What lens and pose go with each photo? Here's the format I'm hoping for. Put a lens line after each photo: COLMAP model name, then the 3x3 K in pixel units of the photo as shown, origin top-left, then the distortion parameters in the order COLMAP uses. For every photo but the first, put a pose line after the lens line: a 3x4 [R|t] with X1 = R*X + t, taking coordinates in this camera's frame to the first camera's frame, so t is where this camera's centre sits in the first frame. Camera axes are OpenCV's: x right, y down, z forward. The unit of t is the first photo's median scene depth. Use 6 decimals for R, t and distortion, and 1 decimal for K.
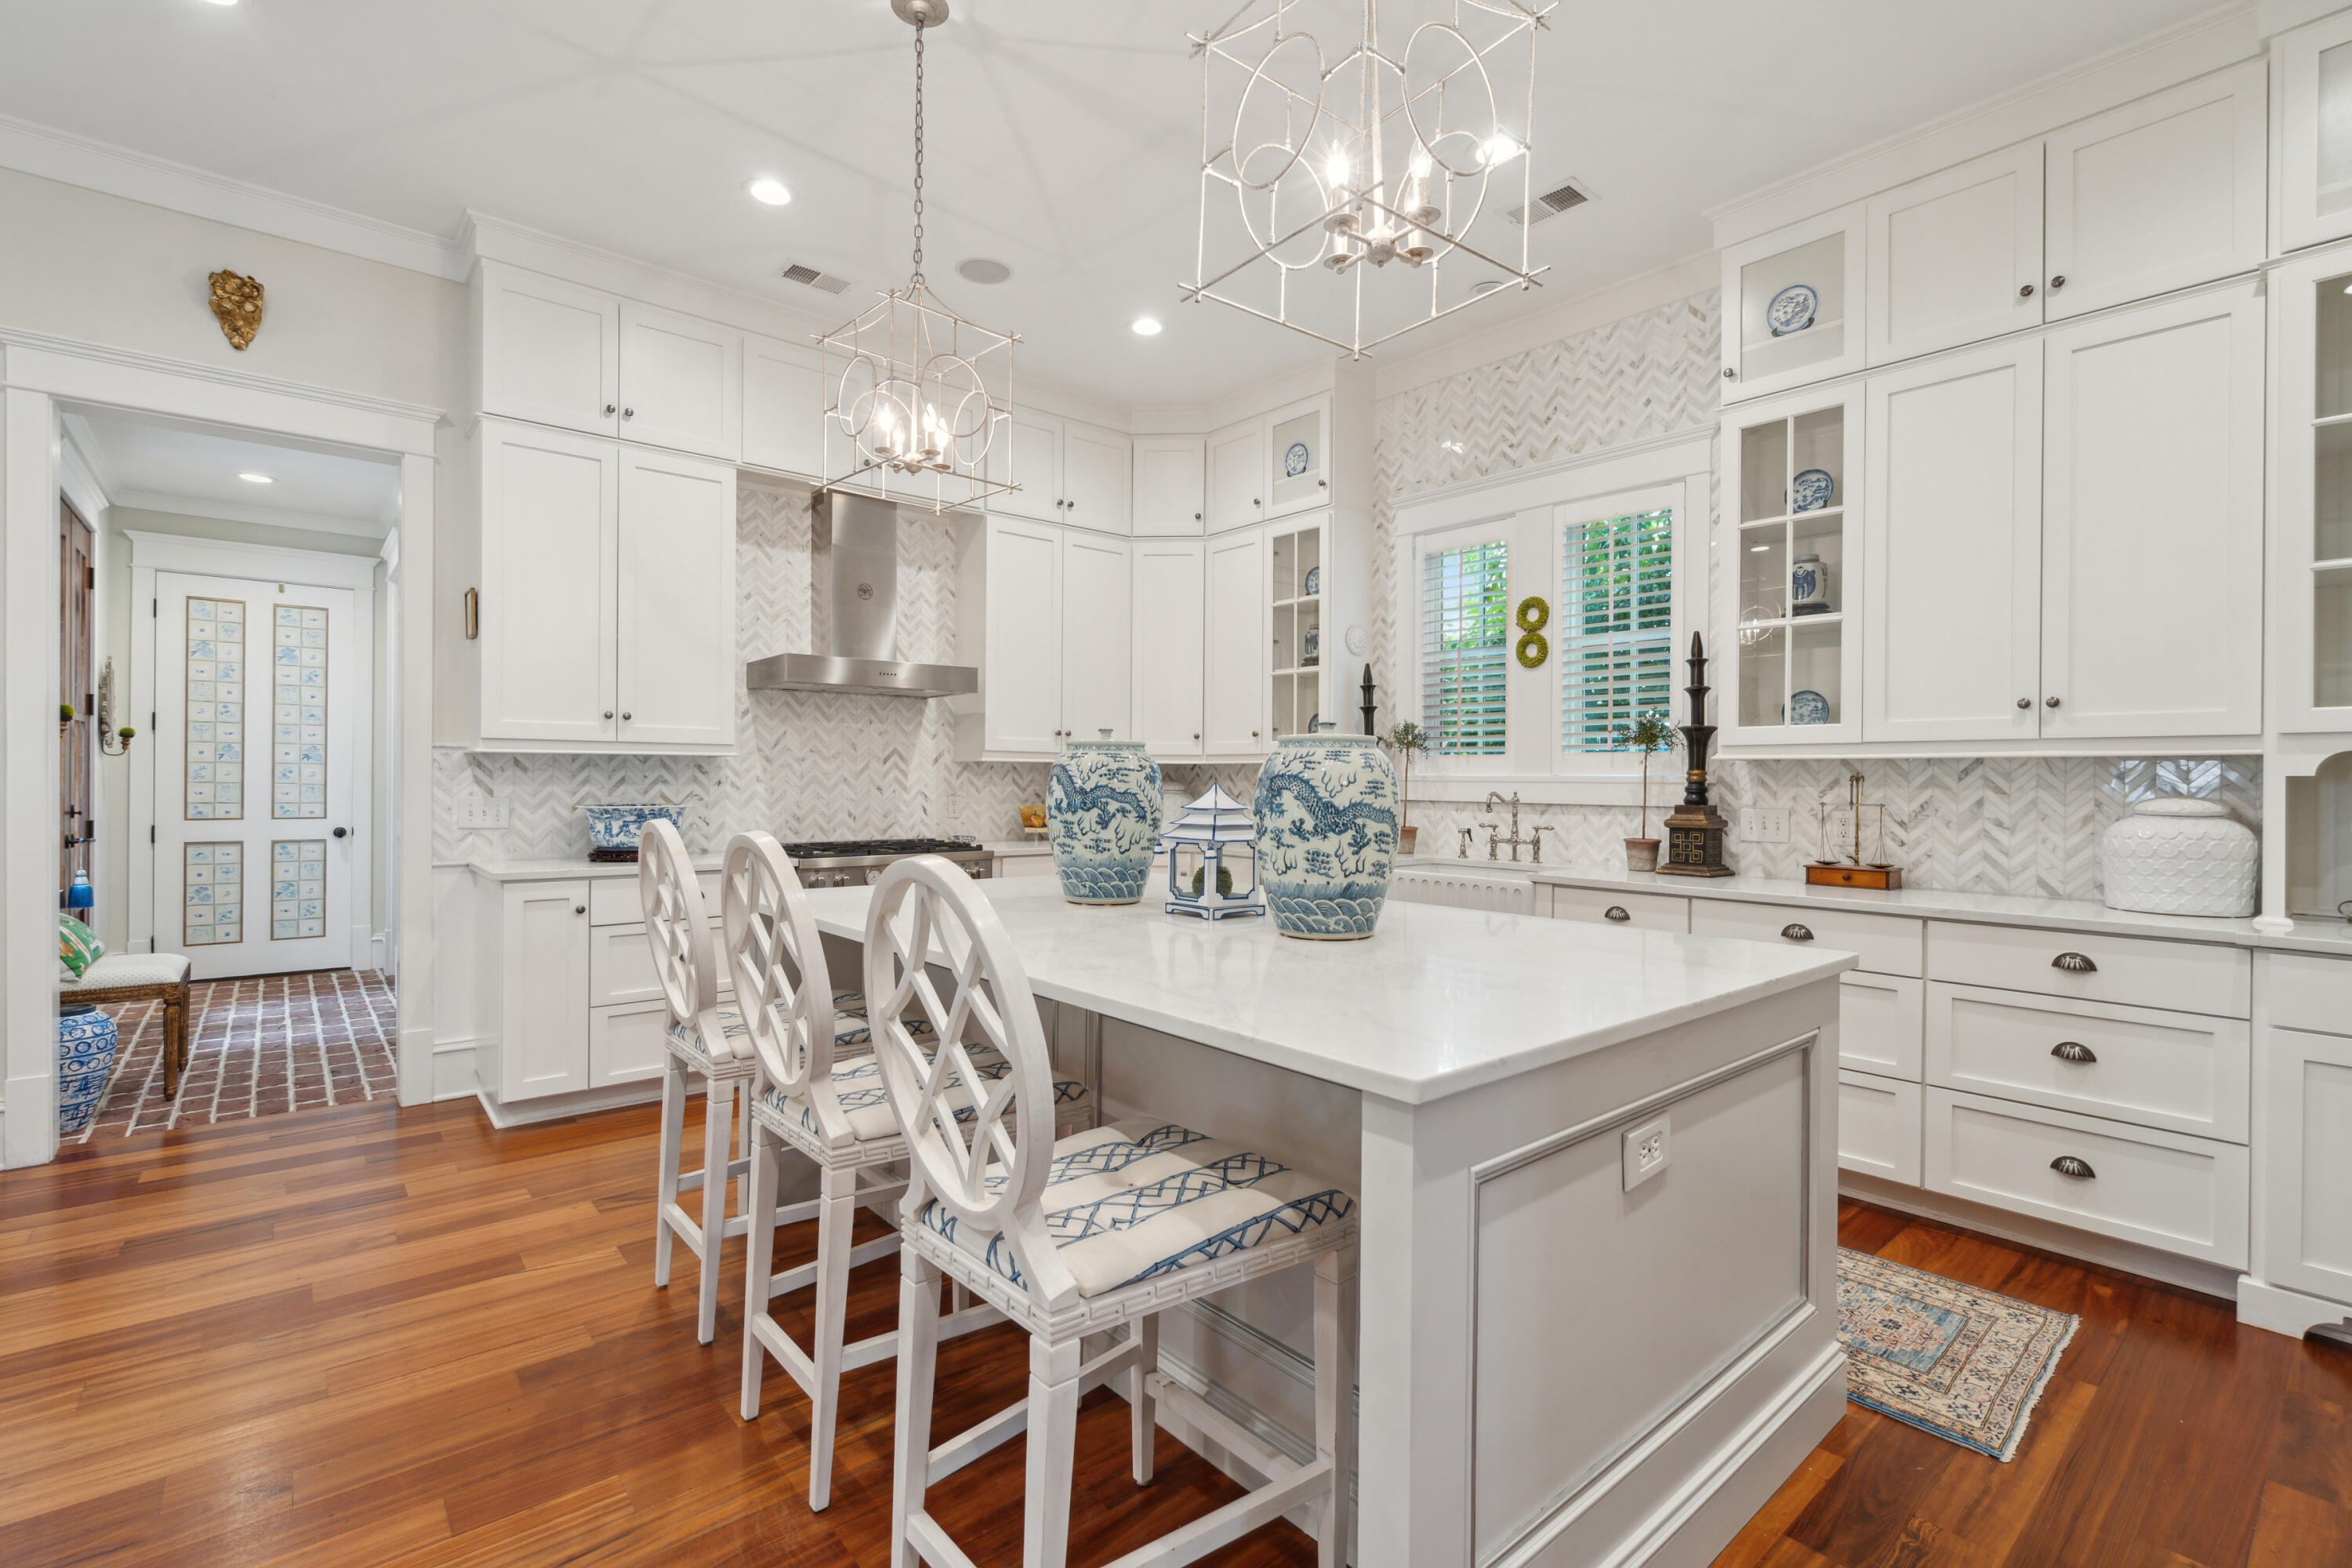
lens RADIAL K [[1057.9, 0, 1171.7], [0, 1057.9, 785.5], [0, 0, 1]] dist [-0.014029, -0.000024]
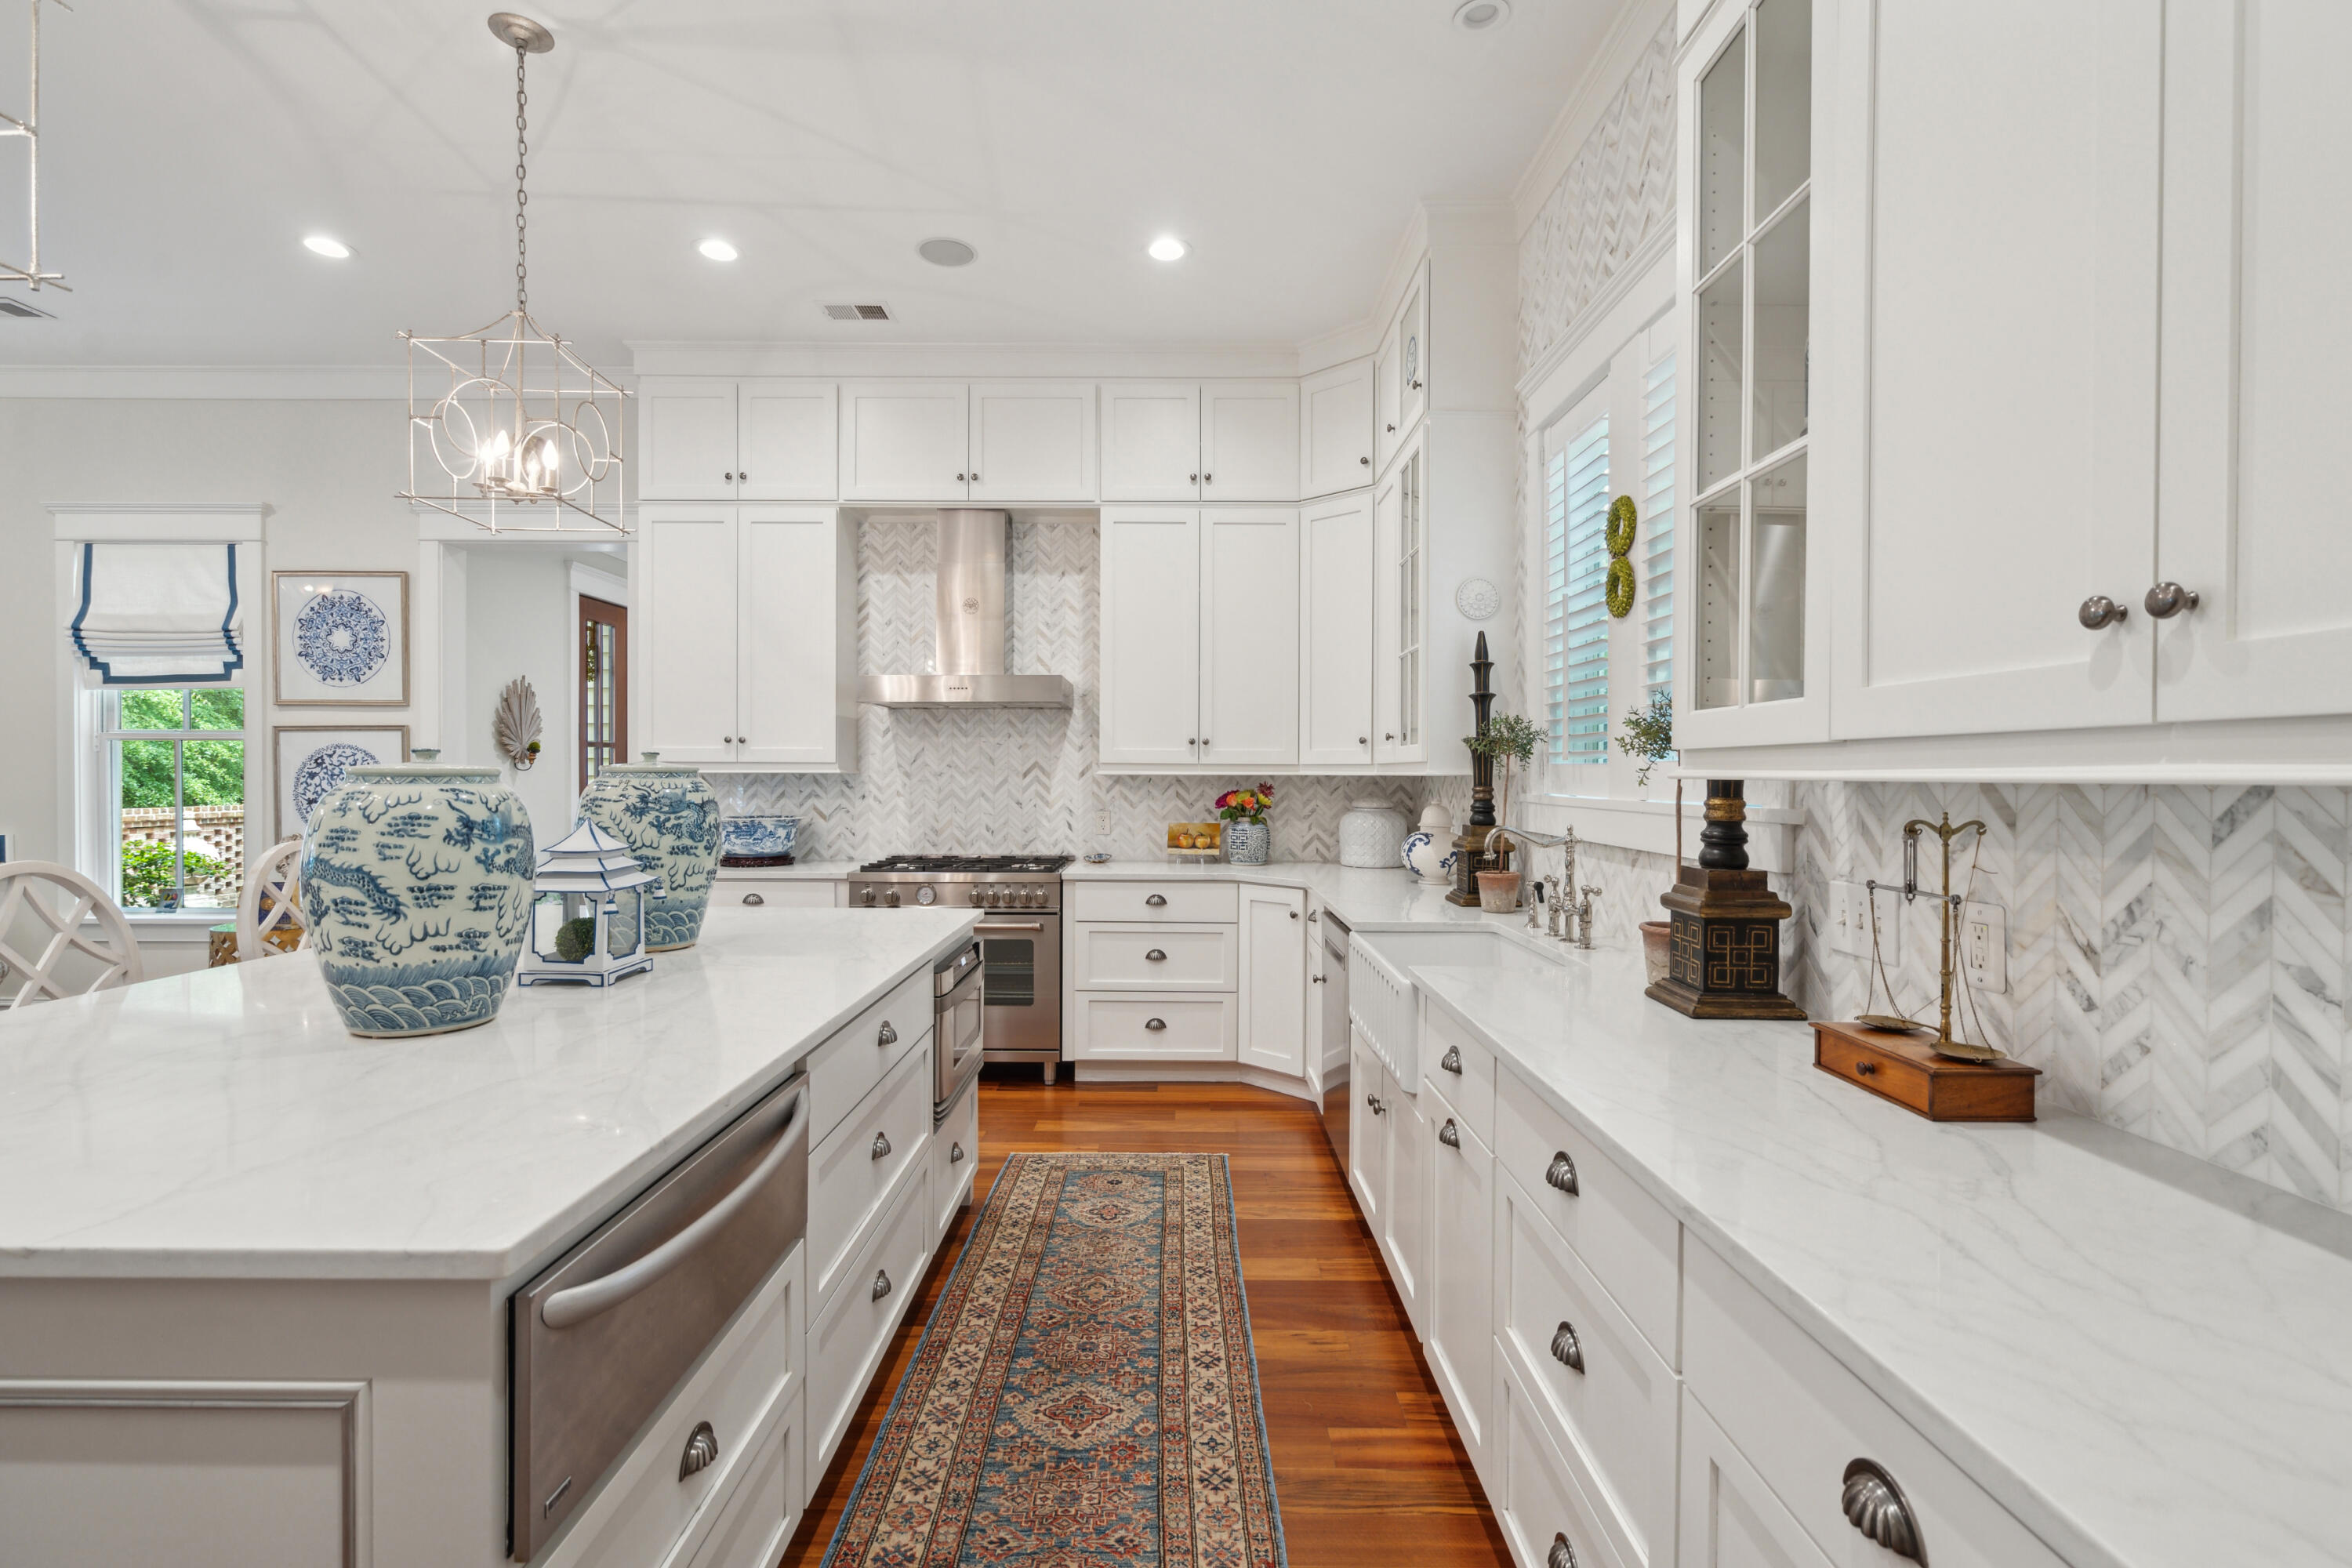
lens RADIAL K [[1057.9, 0, 1173.0], [0, 1057.9, 782.1], [0, 0, 1]] dist [-0.014029, -0.000024]
pose [[0.761693, 0.001112, -0.647937, 0.518831], [-0.001870, 0.999998, -0.000483, -0.017954], [0.647935, 0.001580, 0.761694, 0.376518]]
